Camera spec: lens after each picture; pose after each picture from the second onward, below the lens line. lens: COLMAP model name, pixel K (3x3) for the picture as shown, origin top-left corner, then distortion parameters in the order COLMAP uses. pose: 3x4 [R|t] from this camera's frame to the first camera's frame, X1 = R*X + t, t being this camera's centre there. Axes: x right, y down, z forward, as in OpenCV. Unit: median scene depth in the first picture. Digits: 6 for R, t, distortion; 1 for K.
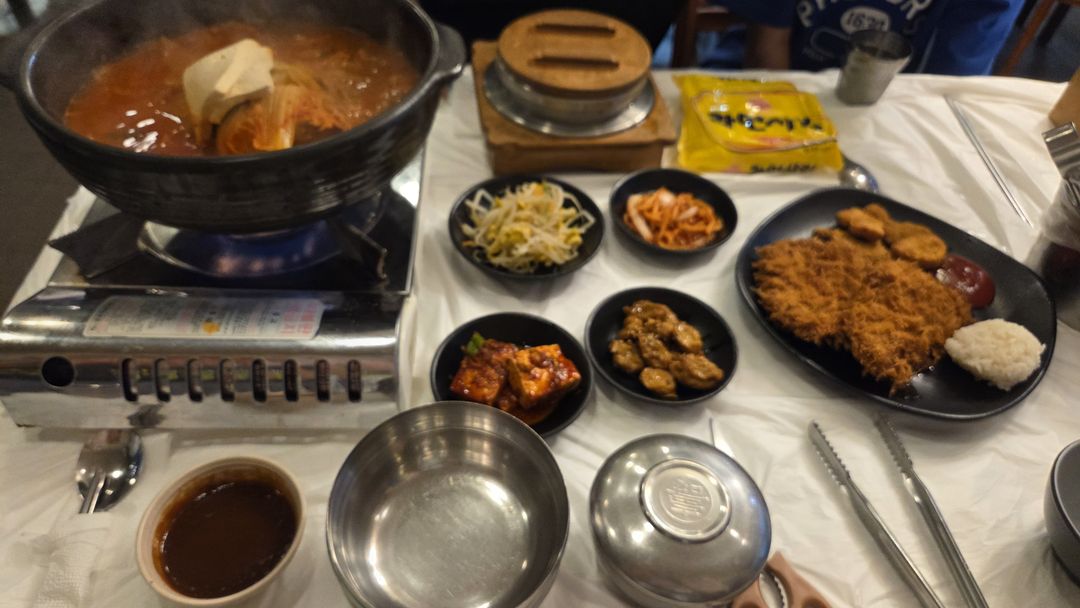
lens RADIAL K [[727.3, 0, 540.0], [0, 727.3, 304.0], [0, 0, 1]] dist [0.004302, 0.001053]
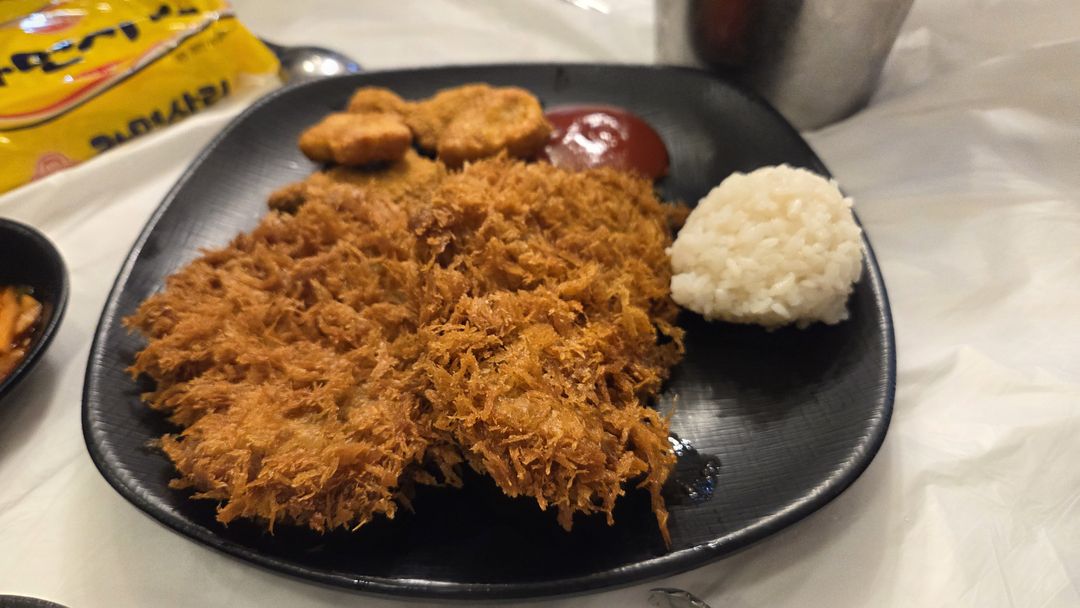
lens RADIAL K [[727.3, 0, 540.0], [0, 727.3, 304.0], [0, 0, 1]] dist [0.004302, 0.001053]
pose [[0.741835, -0.521088, 0.422076, 0.326905], [0.528187, 0.841843, 0.110989, -0.019986], [-0.413157, 0.140599, 0.899741, 0.658599]]
